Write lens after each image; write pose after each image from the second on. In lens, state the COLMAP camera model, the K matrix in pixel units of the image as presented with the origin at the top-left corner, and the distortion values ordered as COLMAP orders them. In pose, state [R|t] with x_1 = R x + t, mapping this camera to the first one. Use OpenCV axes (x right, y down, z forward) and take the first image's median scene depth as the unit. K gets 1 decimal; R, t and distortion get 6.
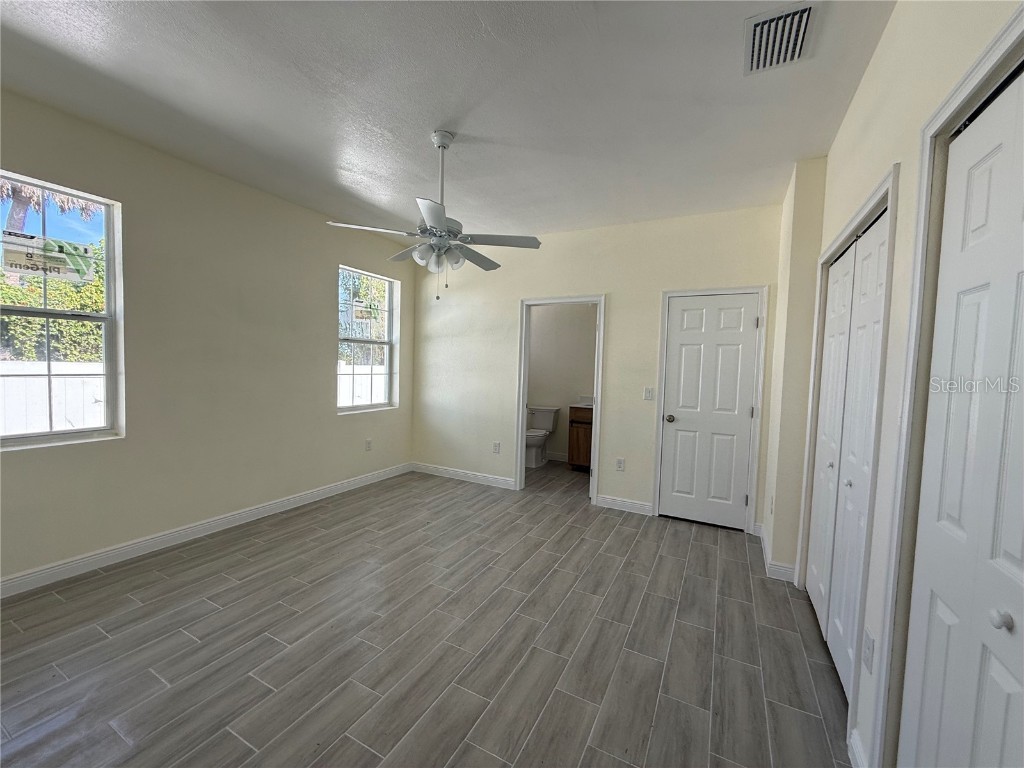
lens RADIAL K [[407.5, 0, 509.5], [0, 407.5, 386.3], [0, 0, 1]] dist [-0.000240, 0.000293]
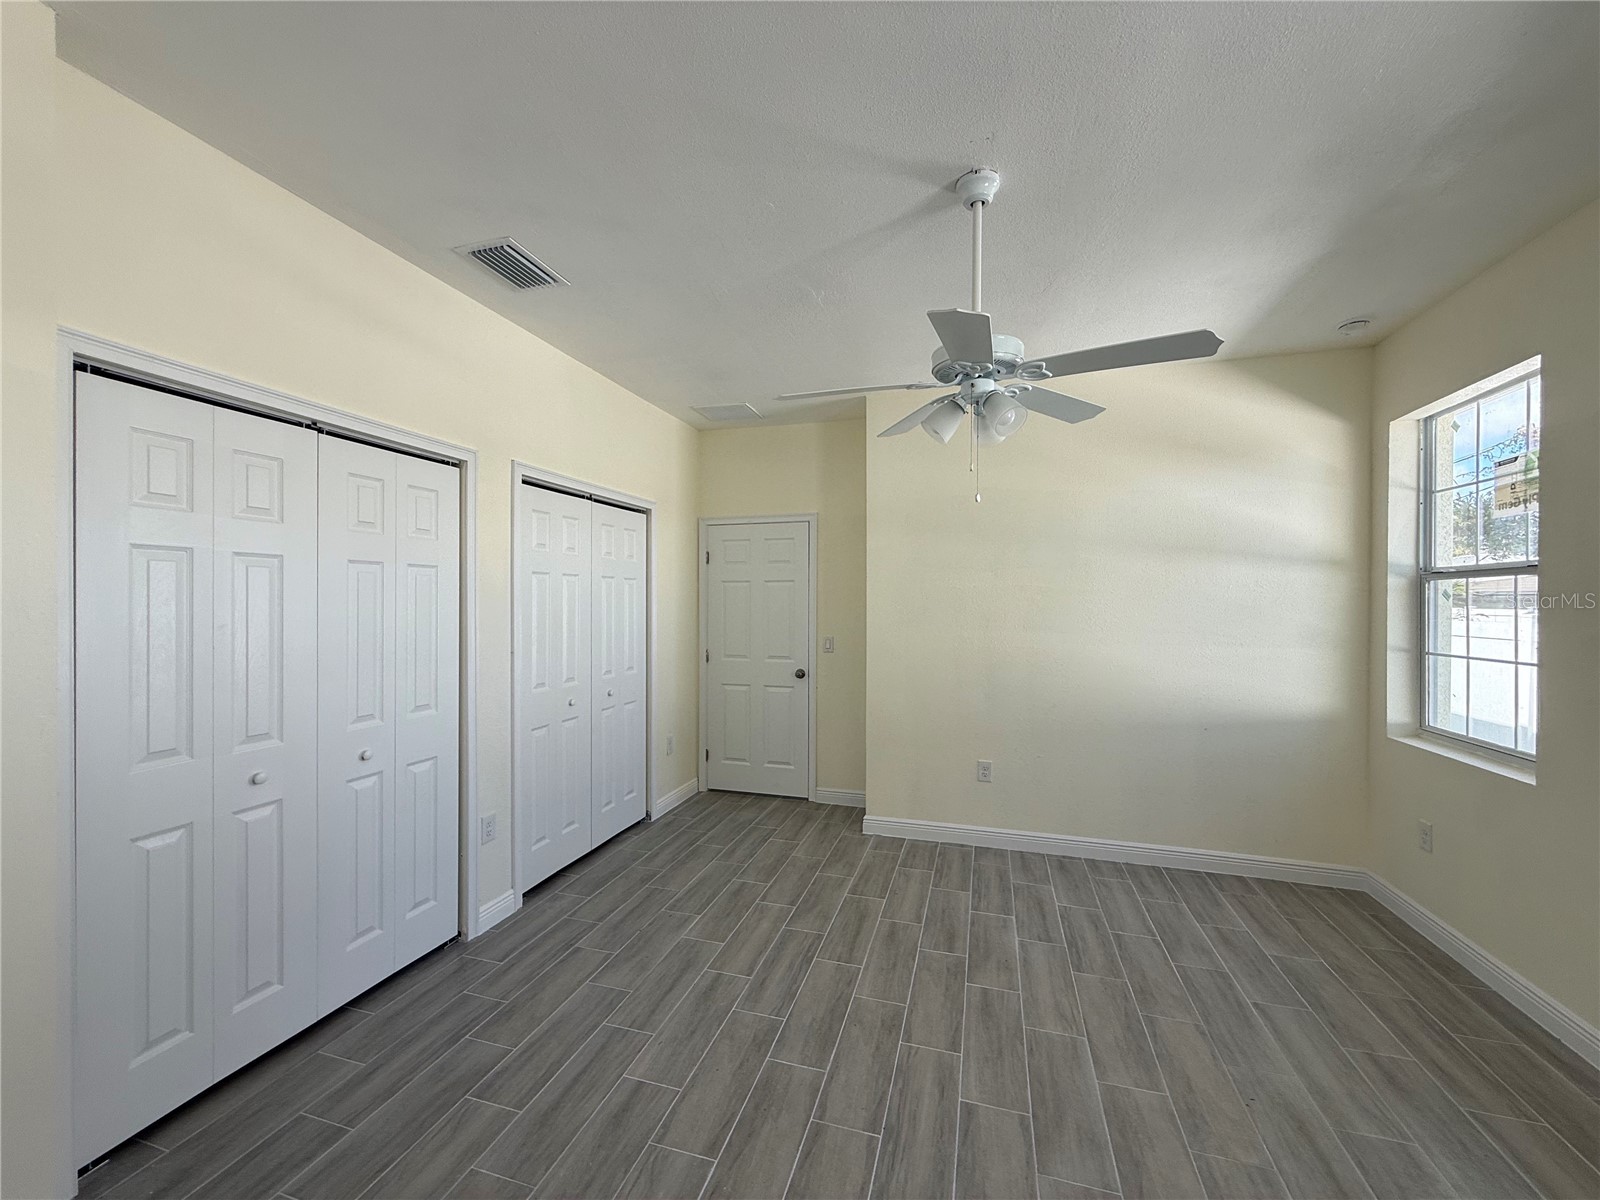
lens RADIAL K [[636.6, 0, 798.0], [0, 636.6, 601.8], [0, 0, 1]] dist [-0.000240, 0.000293]
pose [[-0.979427, -0.036706, -0.198433, 0.214559], [-0.046210, 0.997985, 0.043479, -0.128219], [0.196438, 0.051754, -0.979150, 1.951495]]
